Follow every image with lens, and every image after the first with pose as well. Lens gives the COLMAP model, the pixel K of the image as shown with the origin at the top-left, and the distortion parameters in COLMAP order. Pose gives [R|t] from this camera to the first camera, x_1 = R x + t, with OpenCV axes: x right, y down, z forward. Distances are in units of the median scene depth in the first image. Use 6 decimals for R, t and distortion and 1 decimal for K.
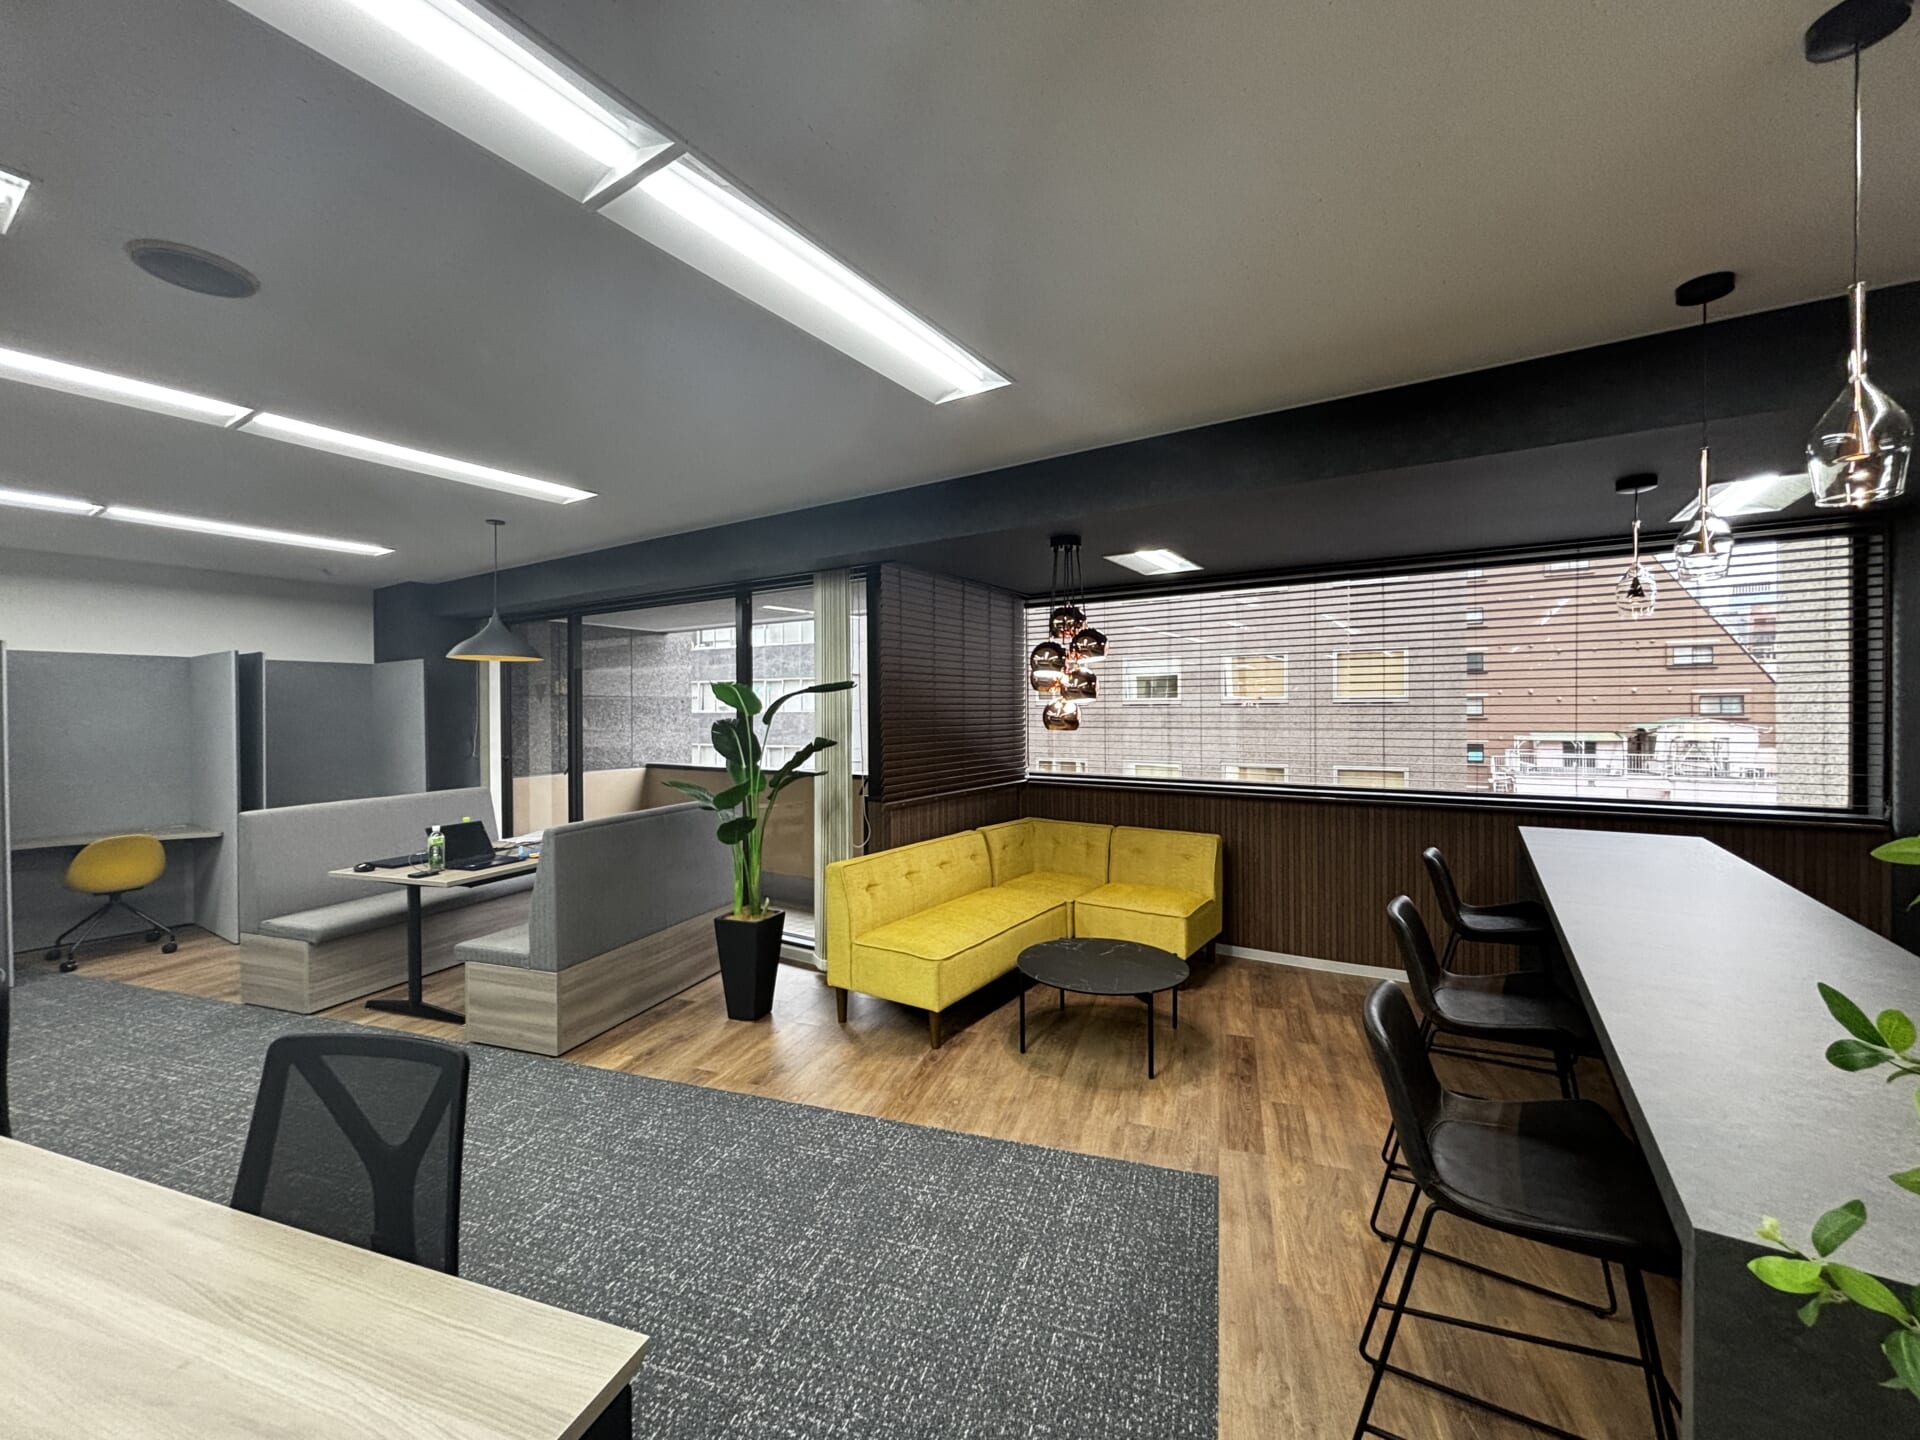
lens RADIAL K [[776.8, 0, 965.9], [0, 776.8, 708.2], [0, 0, 1]] dist [0.002057, 0.000194]
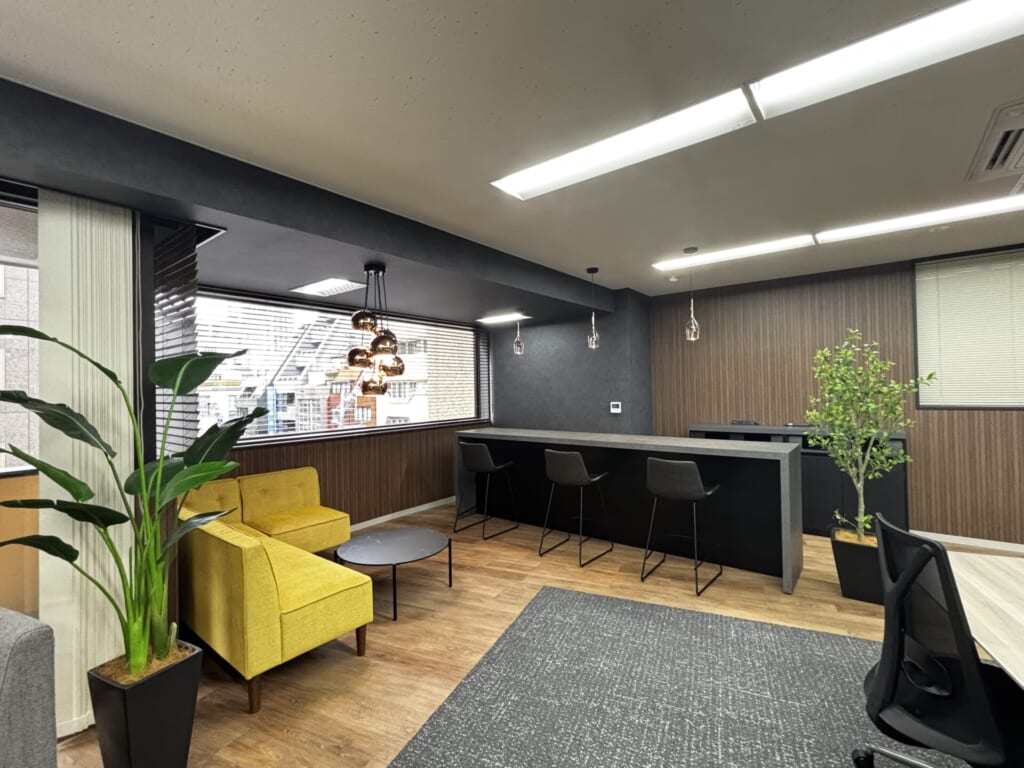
lens RADIAL K [[461.3, 0, 511.6], [0, 461.3, 386.6], [0, 0, 1]] dist [-0.004802, -0.000295]
pose [[0.107363, 0.006945, 0.994196, -0.896248], [0.019821, 0.999762, -0.009124, 0.032370], [-0.994022, 0.020685, 0.107200, 0.825962]]
